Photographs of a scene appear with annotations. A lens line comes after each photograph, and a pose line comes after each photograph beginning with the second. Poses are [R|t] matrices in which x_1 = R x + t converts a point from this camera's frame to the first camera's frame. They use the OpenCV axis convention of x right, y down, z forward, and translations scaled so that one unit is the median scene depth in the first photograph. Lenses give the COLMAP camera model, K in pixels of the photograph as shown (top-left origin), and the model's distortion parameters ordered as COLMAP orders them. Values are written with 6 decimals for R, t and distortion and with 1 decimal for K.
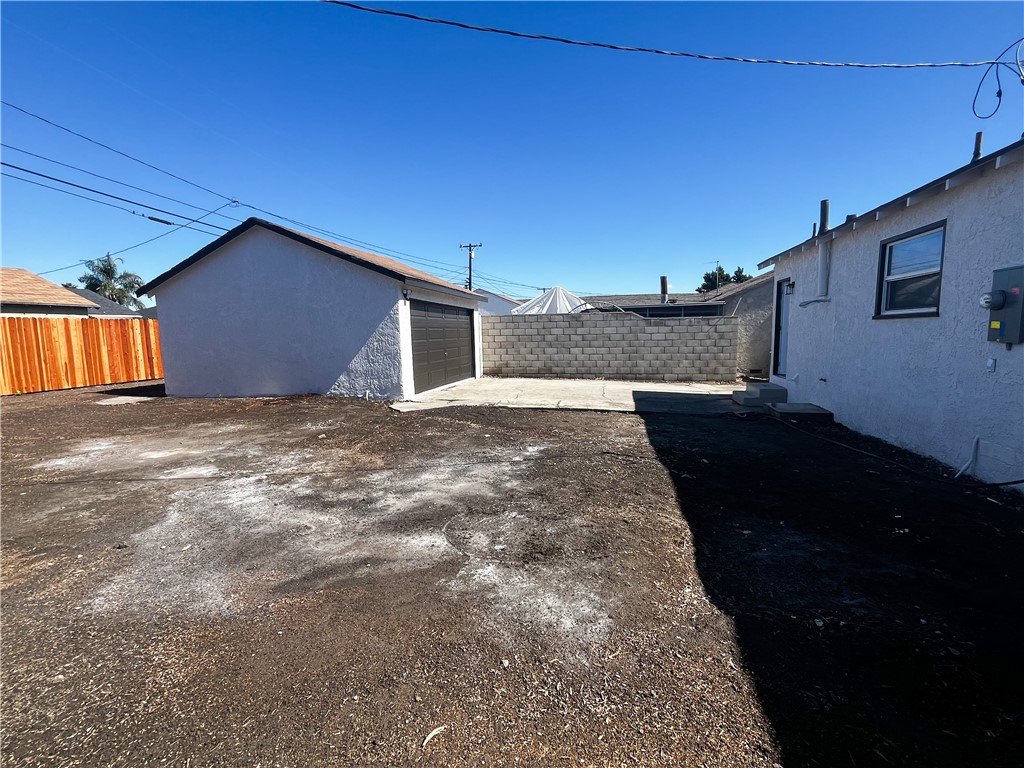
lens RADIAL K [[474.0, 0, 510.0], [0, 474.0, 384.0], [0, 0, 1]] dist [-0.000009, -0.000604]
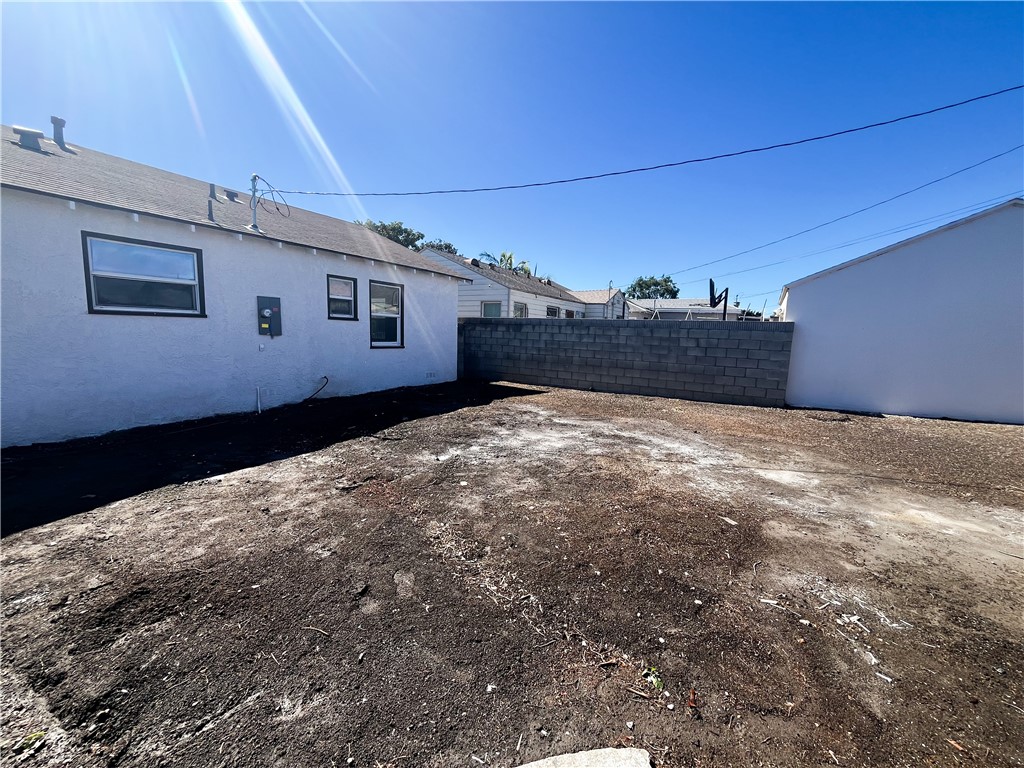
lens RADIAL K [[413.7, 0, 512.0], [0, 413.7, 384.0], [0, 0, 1]] dist [-0.000805, -0.000027]
pose [[-0.947323, -0.053763, 0.315735, -0.378152], [0.019650, 0.974196, 0.224845, -0.211431], [-0.319676, 0.219205, -0.921822, 1.909659]]
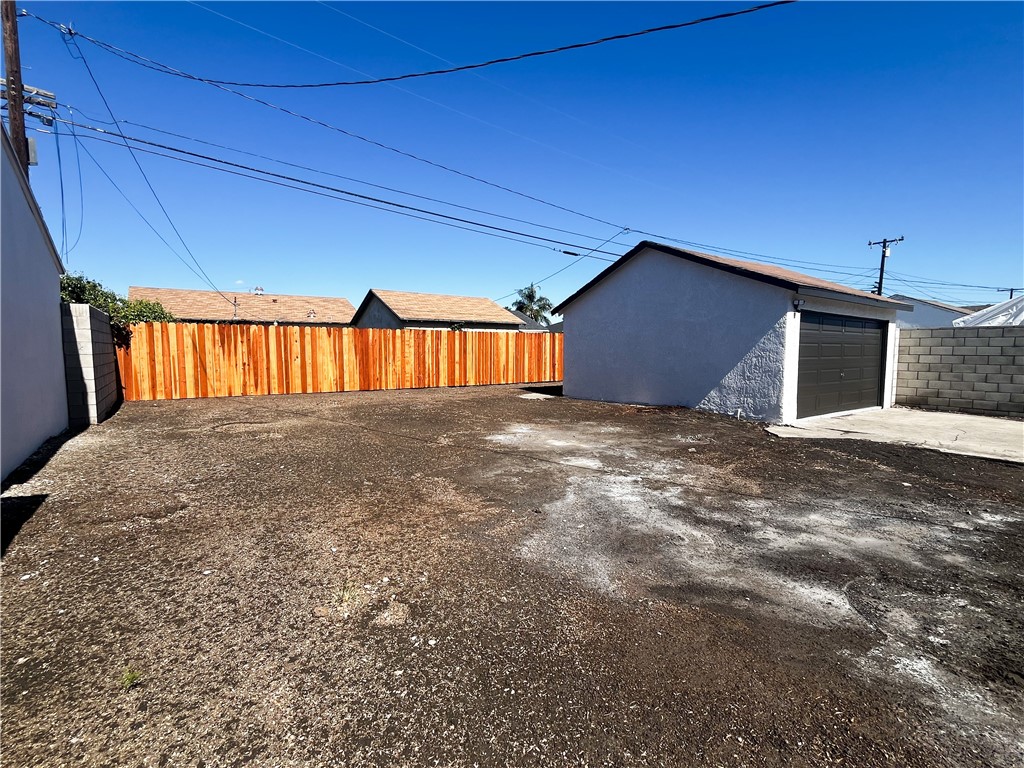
lens RADIAL K [[474.0, 0, 510.0], [0, 474.0, 384.0], [0, 0, 1]] dist [-0.000009, -0.000604]
pose [[0.743401, 0.071699, -0.664992, -0.033975], [-0.090784, 0.995853, 0.005884, 0.000890], [0.662657, 0.055996, 0.746827, -0.012087]]
